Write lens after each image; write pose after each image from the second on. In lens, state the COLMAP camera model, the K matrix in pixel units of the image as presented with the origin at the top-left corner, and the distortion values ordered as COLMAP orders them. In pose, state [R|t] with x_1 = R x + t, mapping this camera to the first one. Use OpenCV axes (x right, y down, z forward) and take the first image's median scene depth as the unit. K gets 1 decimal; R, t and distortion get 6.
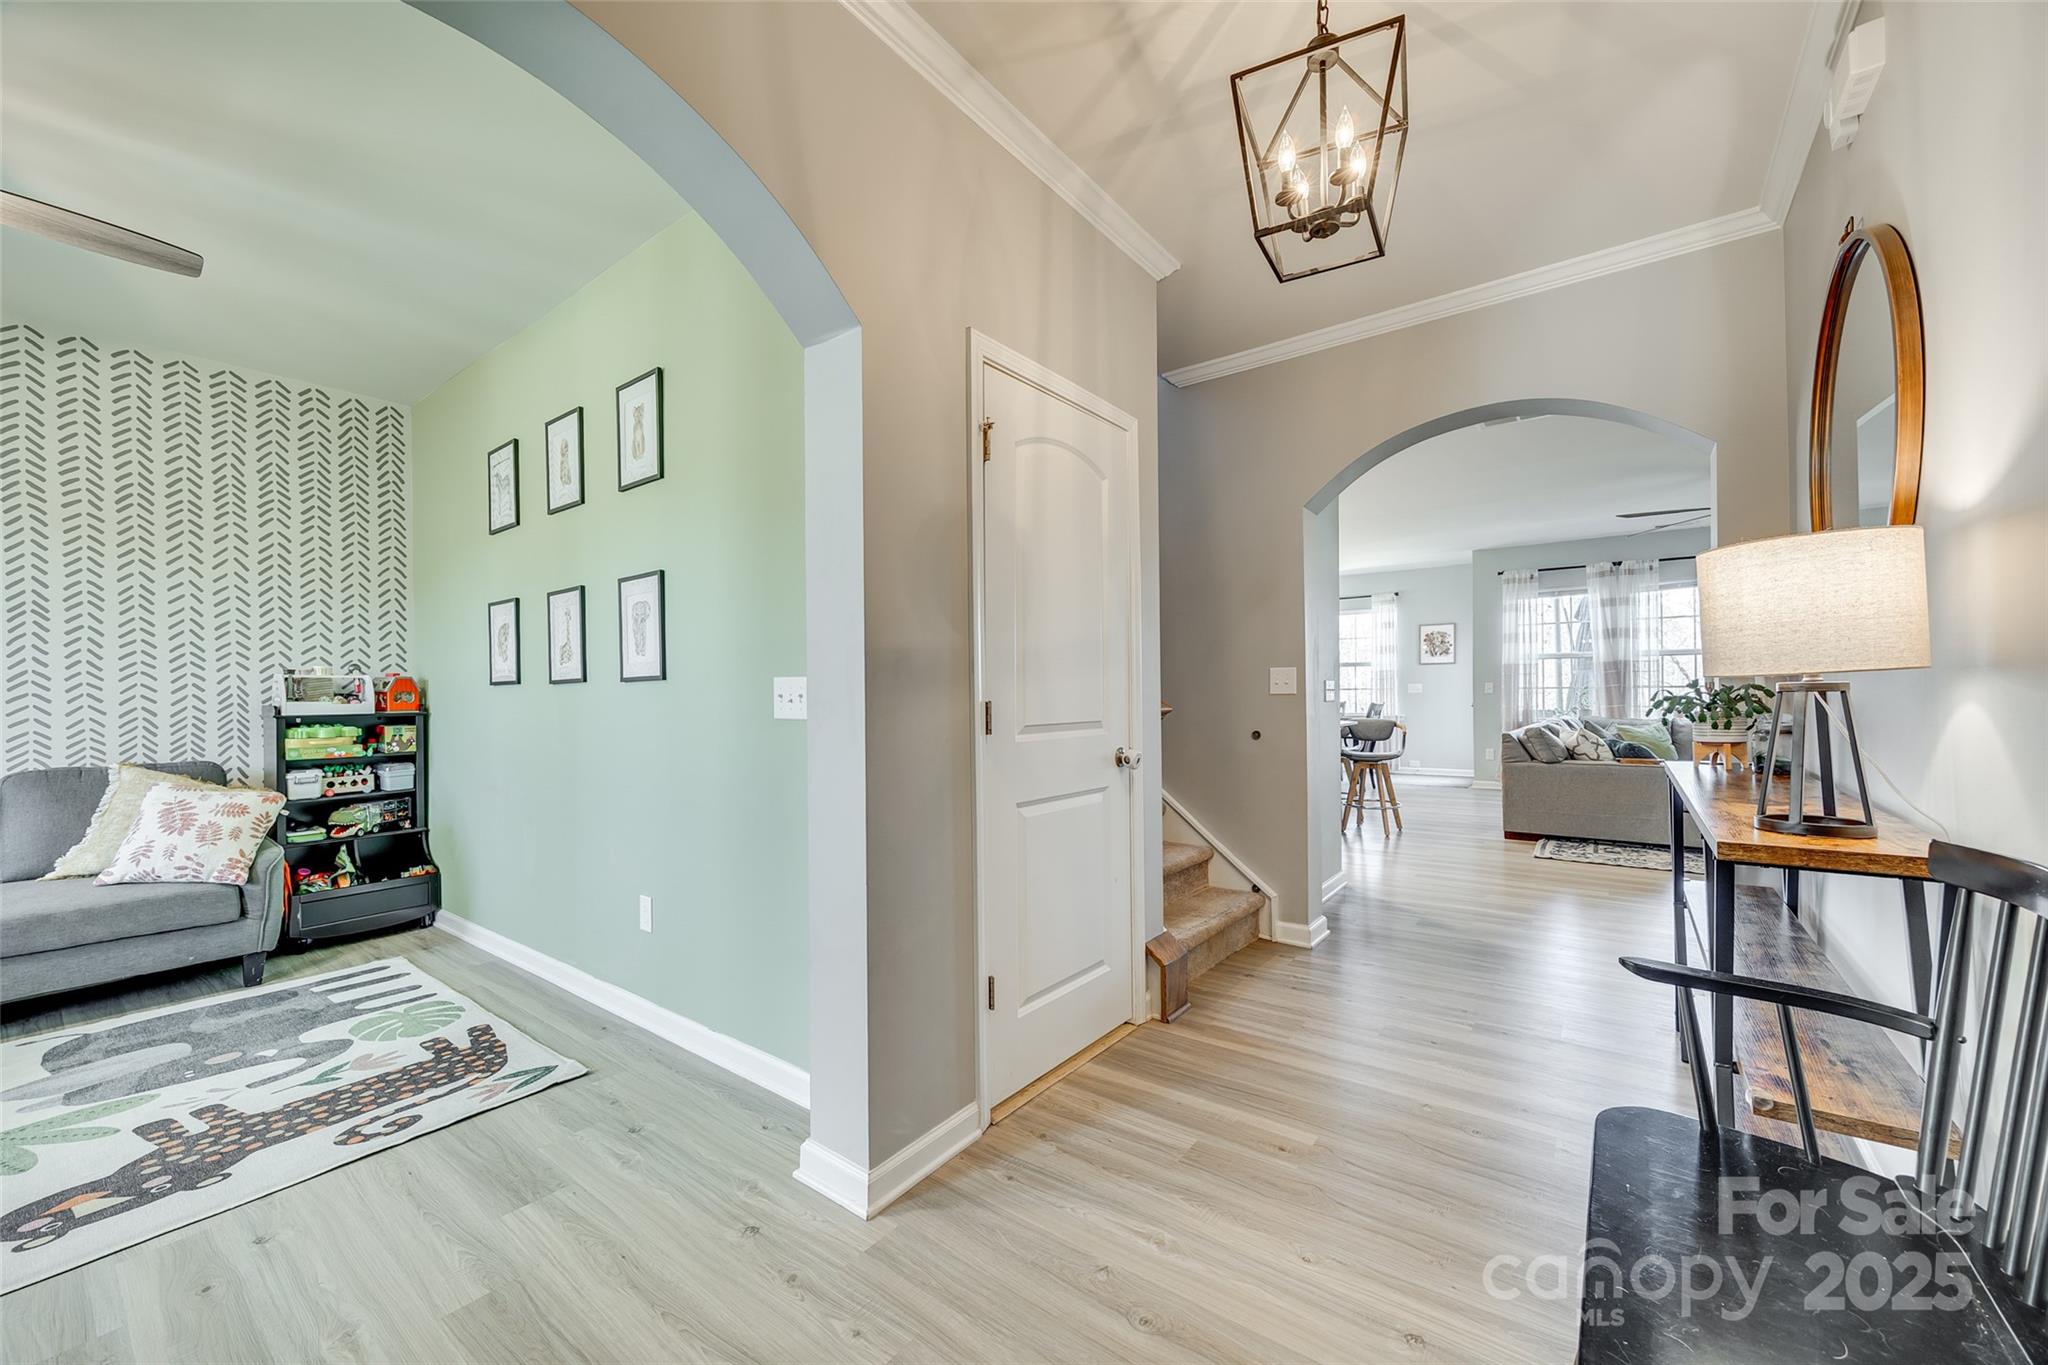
lens RADIAL K [[781.9, 0, 1023.9], [0, 781.9, 690.9], [0, 0, 1]] dist [-0.003279, -0.000234]
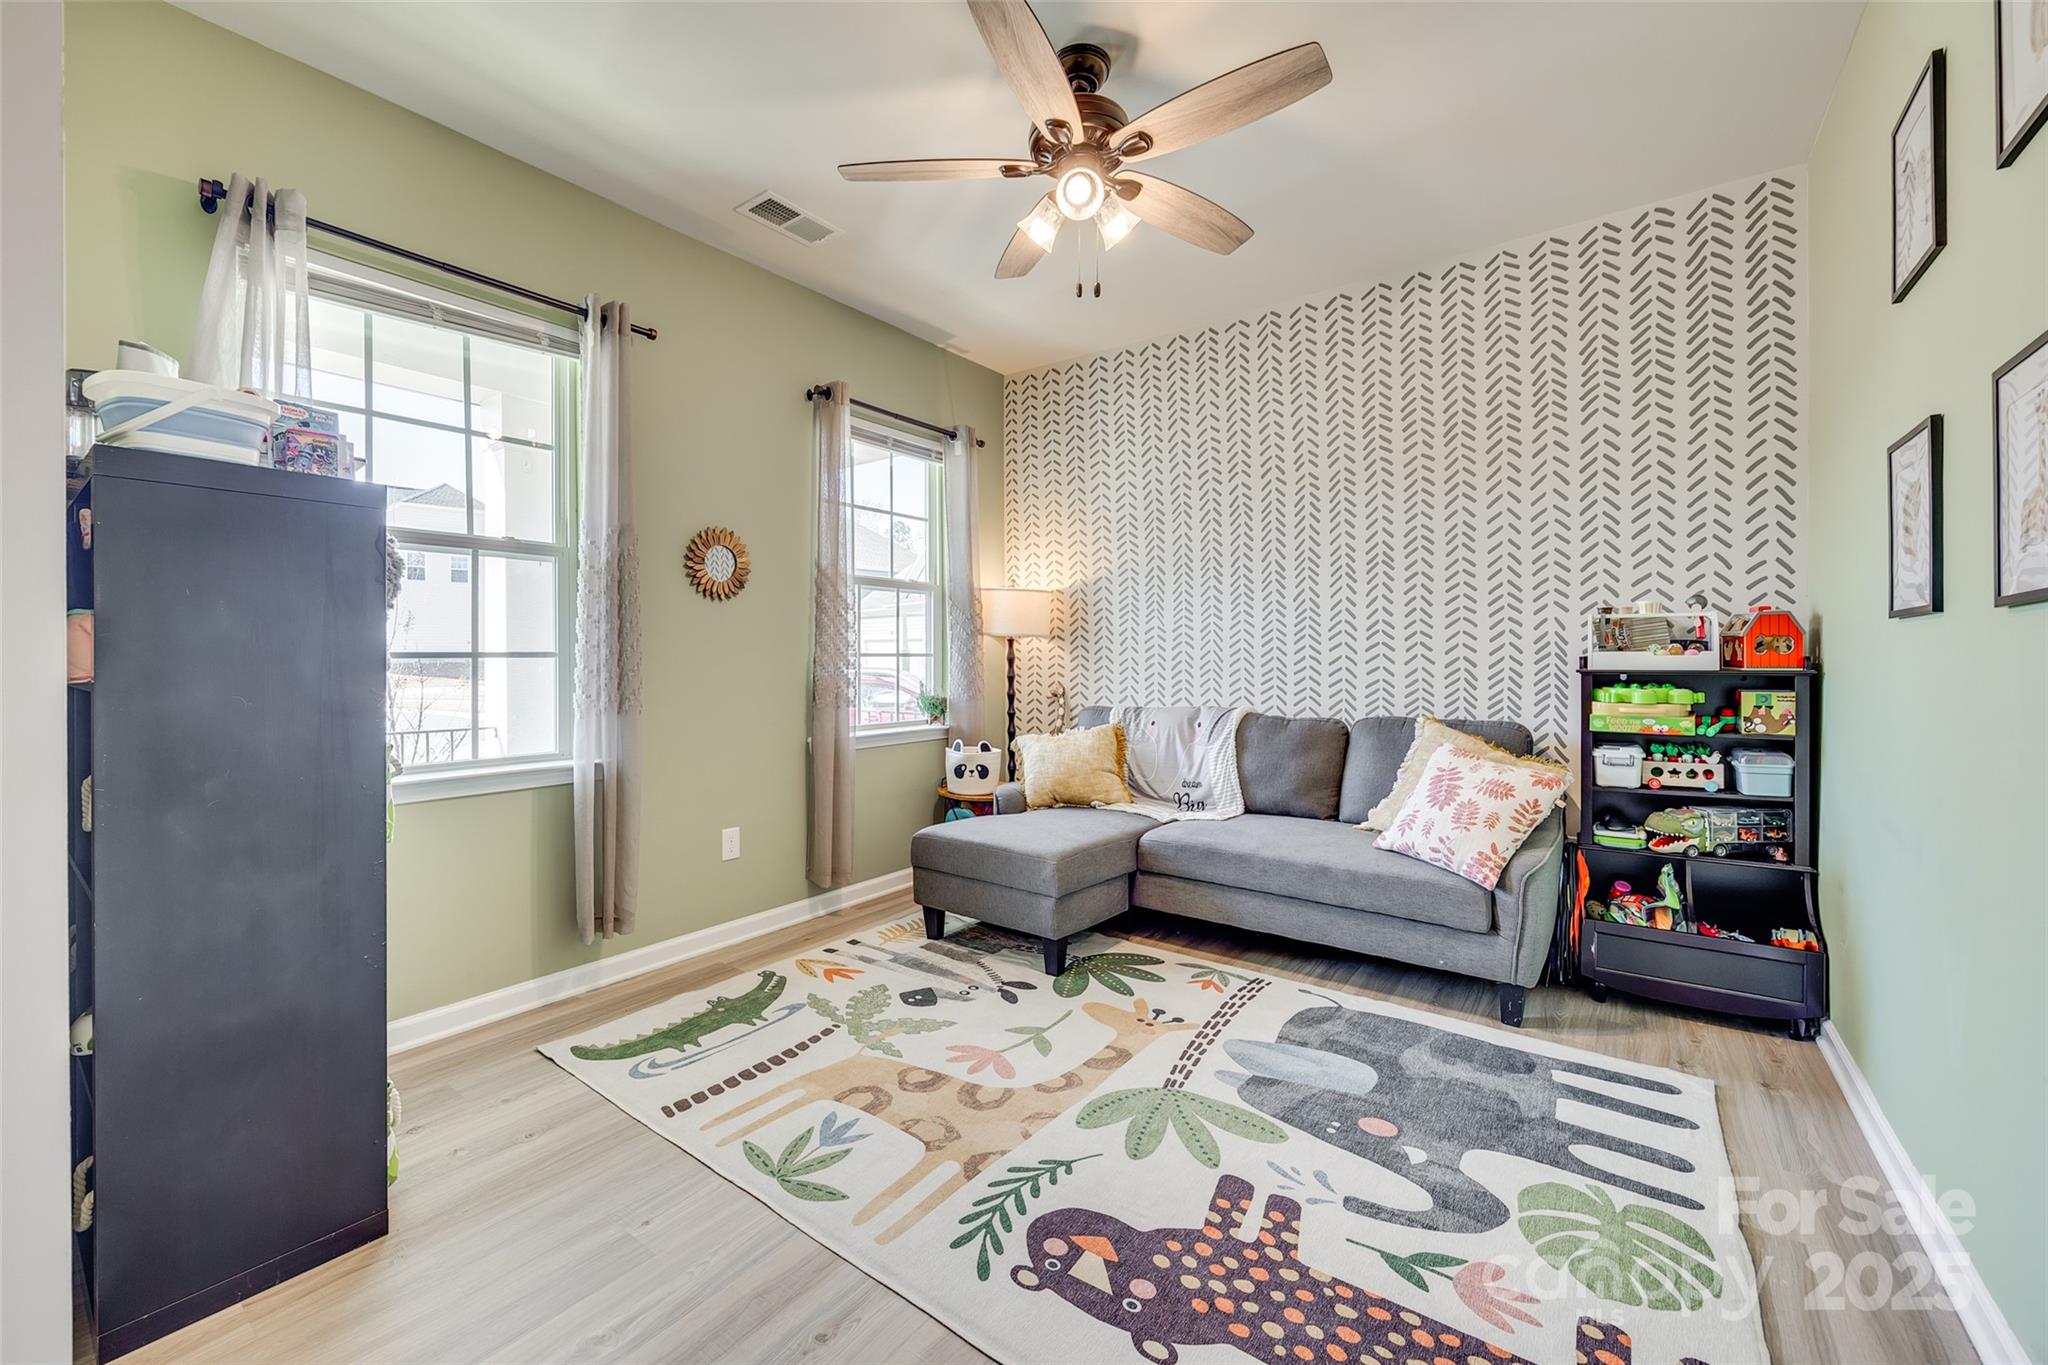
lens RADIAL K [[809.1, 0, 1012.8], [0, 809.1, 663.7], [0, 0, 1]] dist [-0.000625, 0.000077]
pose [[-0.005915, 0.018000, -0.999820, -0.193491], [0.006718, 0.999816, 0.017960, 0.008926], [0.999960, -0.006611, -0.006035, 0.490785]]
